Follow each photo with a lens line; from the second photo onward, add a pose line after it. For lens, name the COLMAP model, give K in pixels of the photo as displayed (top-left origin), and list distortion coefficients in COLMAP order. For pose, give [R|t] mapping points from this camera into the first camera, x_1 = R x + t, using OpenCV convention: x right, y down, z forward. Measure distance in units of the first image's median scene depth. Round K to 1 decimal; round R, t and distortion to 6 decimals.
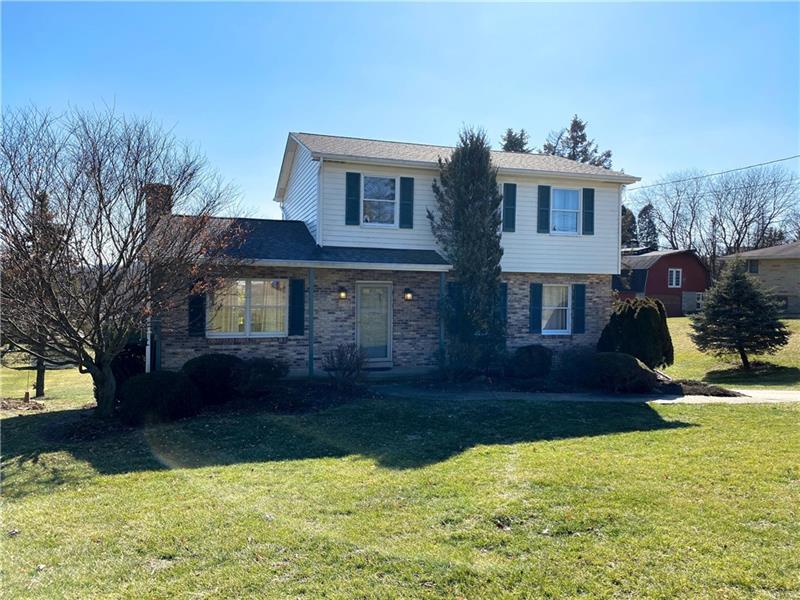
lens RADIAL K [[607.4, 0, 380.3], [0, 607.4, 276.2], [0, 0, 1]] dist [0.069726, -0.080384]
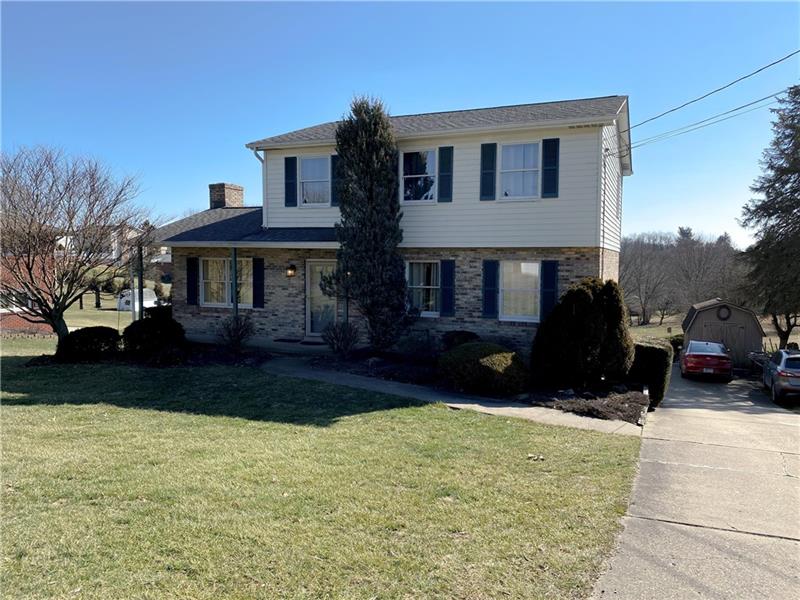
lens RADIAL K [[607.4, 0, 380.3], [0, 607.4, 276.2], [0, 0, 1]] dist [0.069726, -0.080384]
pose [[0.767732, 0.010286, -0.640689, 0.703748], [0.014805, 0.999320, 0.033784, 0.003493], [0.640600, -0.035422, 0.767057, 0.259389]]
